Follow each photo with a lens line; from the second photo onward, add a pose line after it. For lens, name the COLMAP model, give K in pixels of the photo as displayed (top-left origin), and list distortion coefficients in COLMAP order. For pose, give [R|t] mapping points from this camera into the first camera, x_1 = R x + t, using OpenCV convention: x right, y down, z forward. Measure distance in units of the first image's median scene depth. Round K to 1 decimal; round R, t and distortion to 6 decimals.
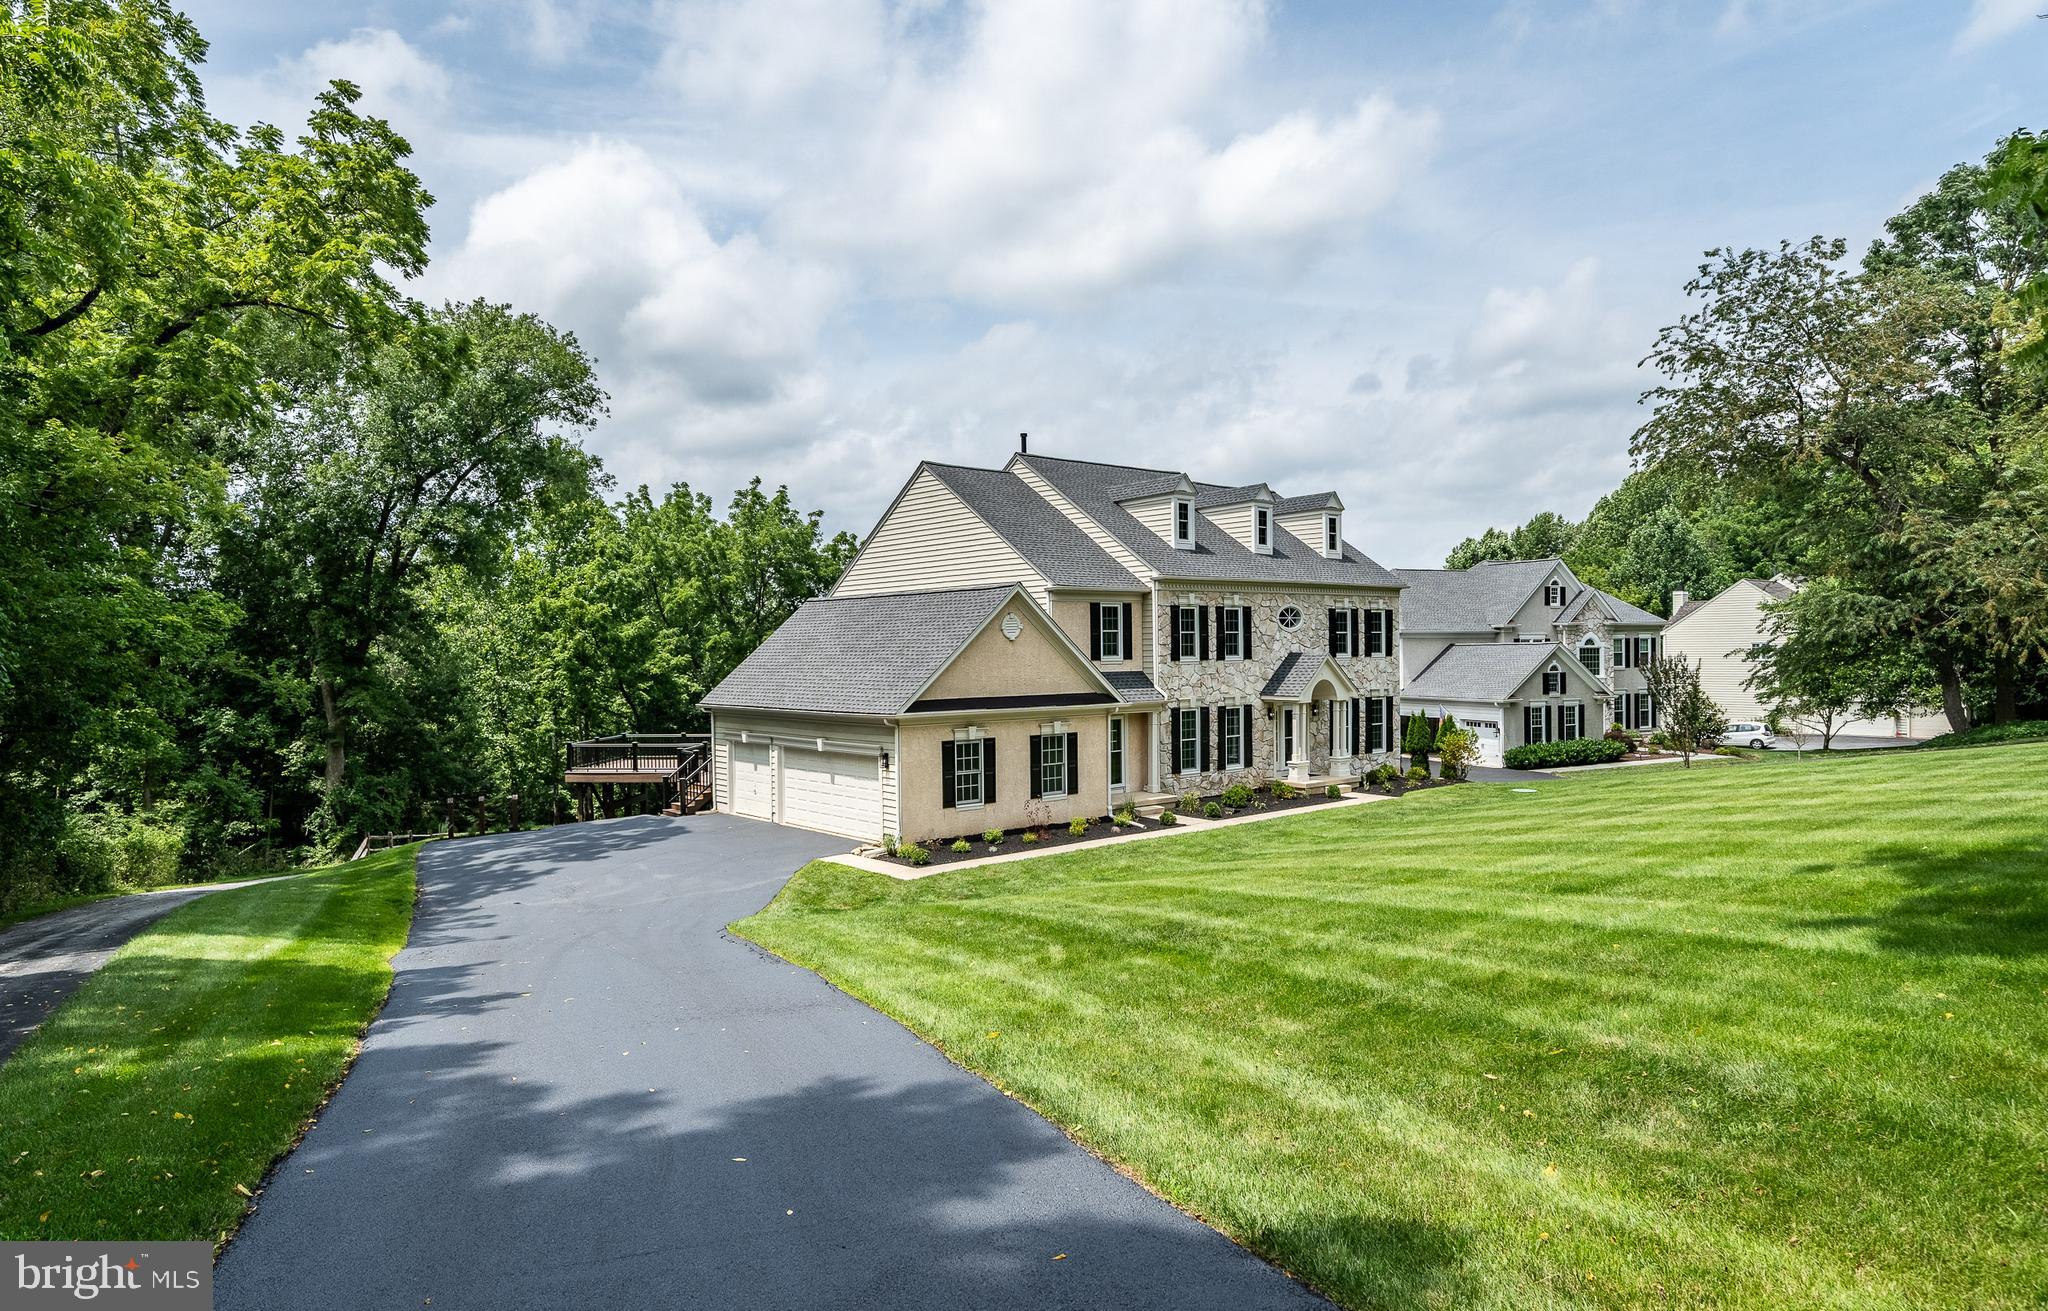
lens RADIAL K [[1215.9, 0, 1024.0], [0, 1215.9, 655.5], [0, 0, 1]] dist [-0.005563, -0.001355]
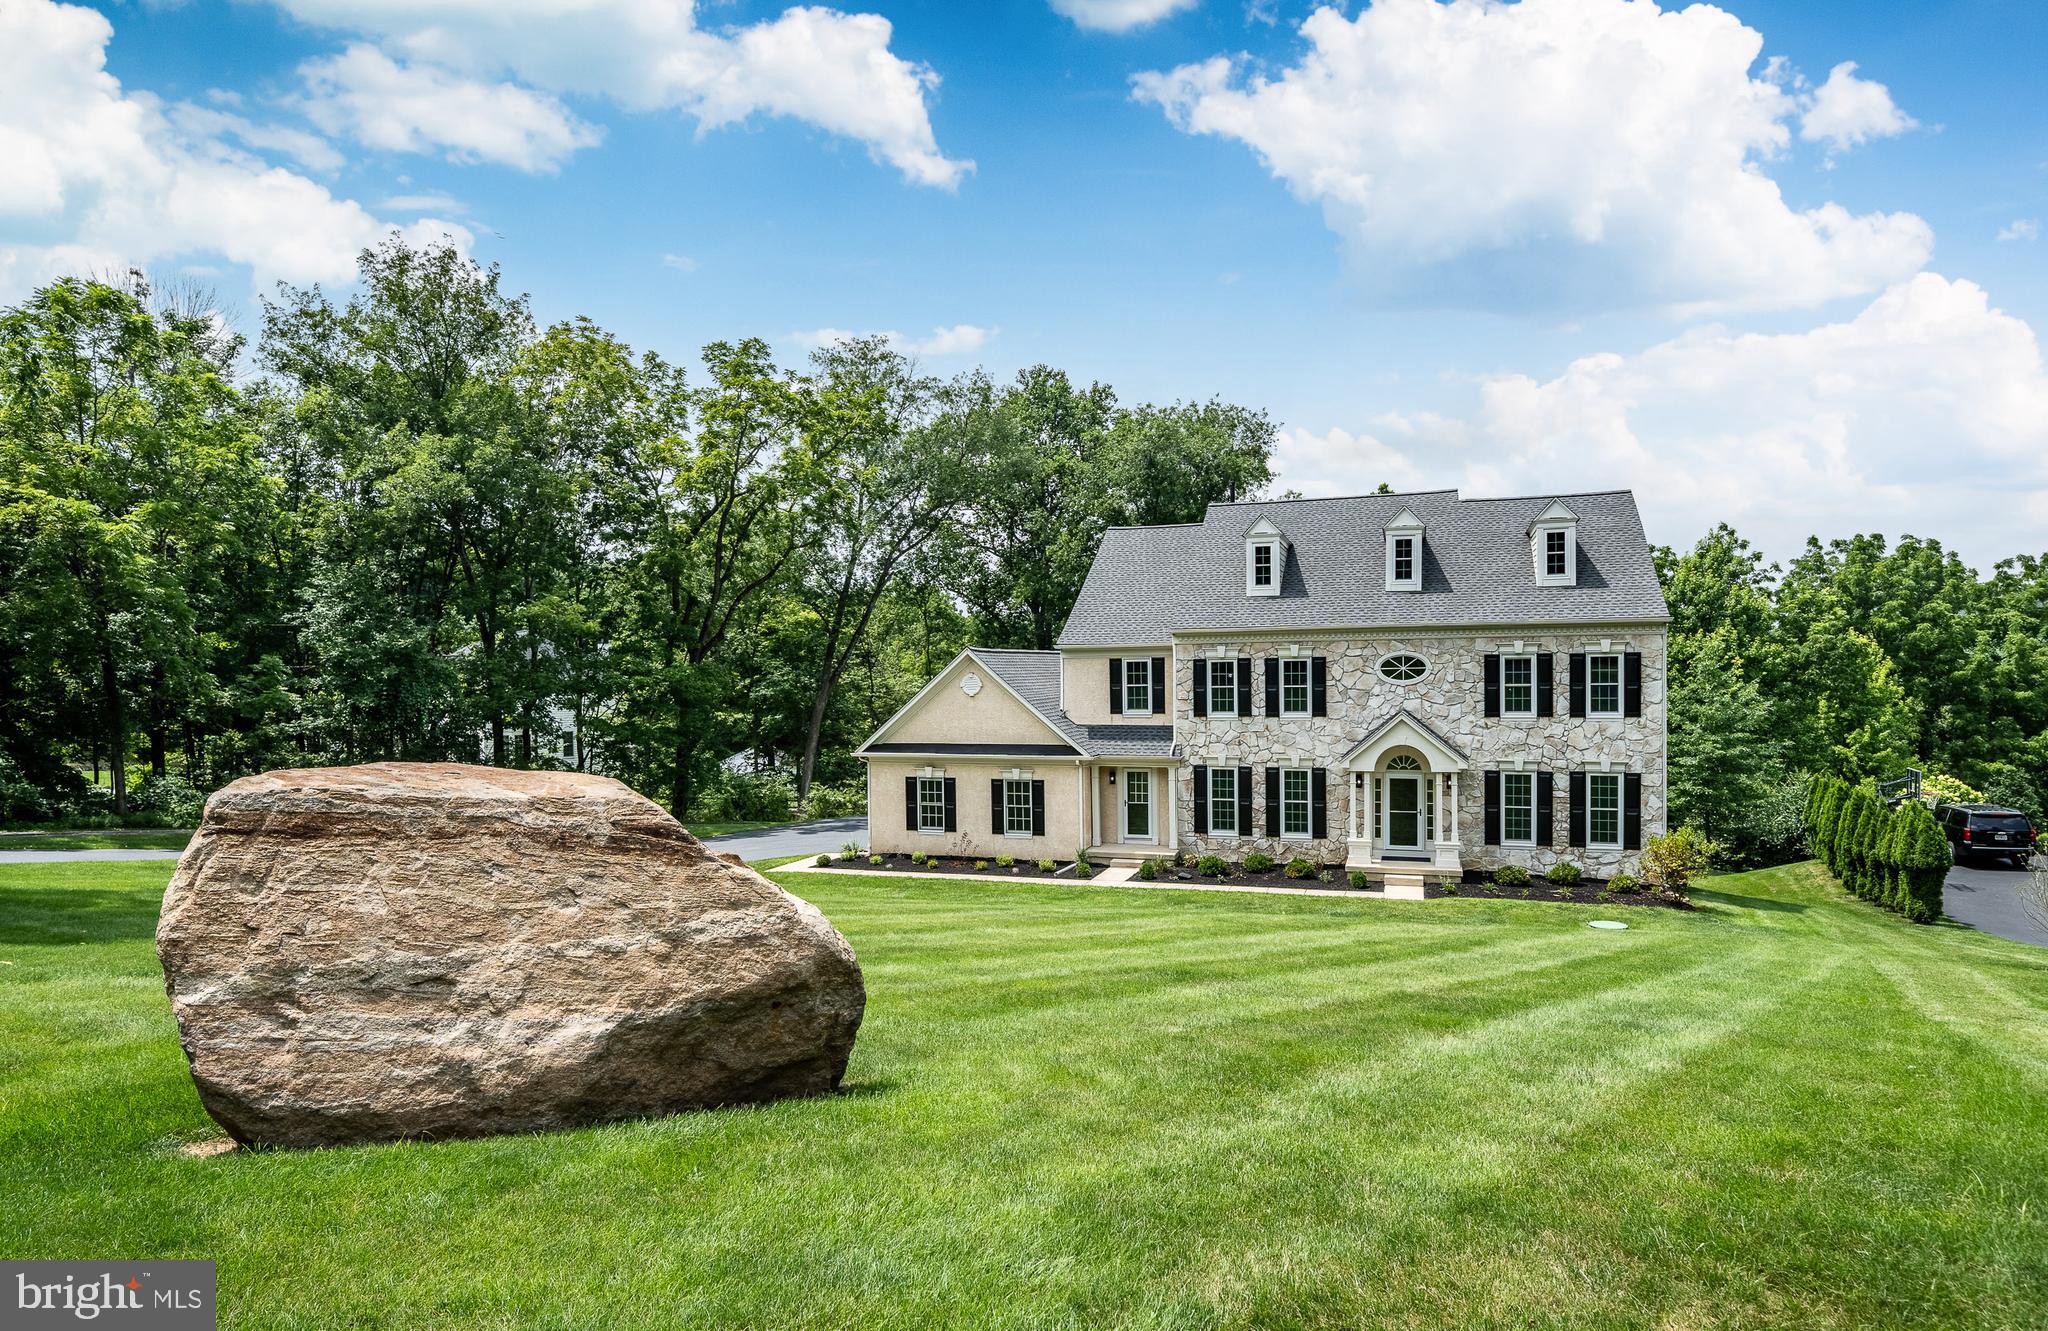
lens RADIAL K [[1122.1, 0, 1032.2], [0, 1122.1, 696.4], [0, 0, 1]] dist [0.000386, -0.001734]
pose [[0.517179, 0.029833, -0.855357, 0.781029], [0.004028, 0.999296, 0.037289, -0.043356], [0.855868, -0.022730, 0.516695, 0.405829]]
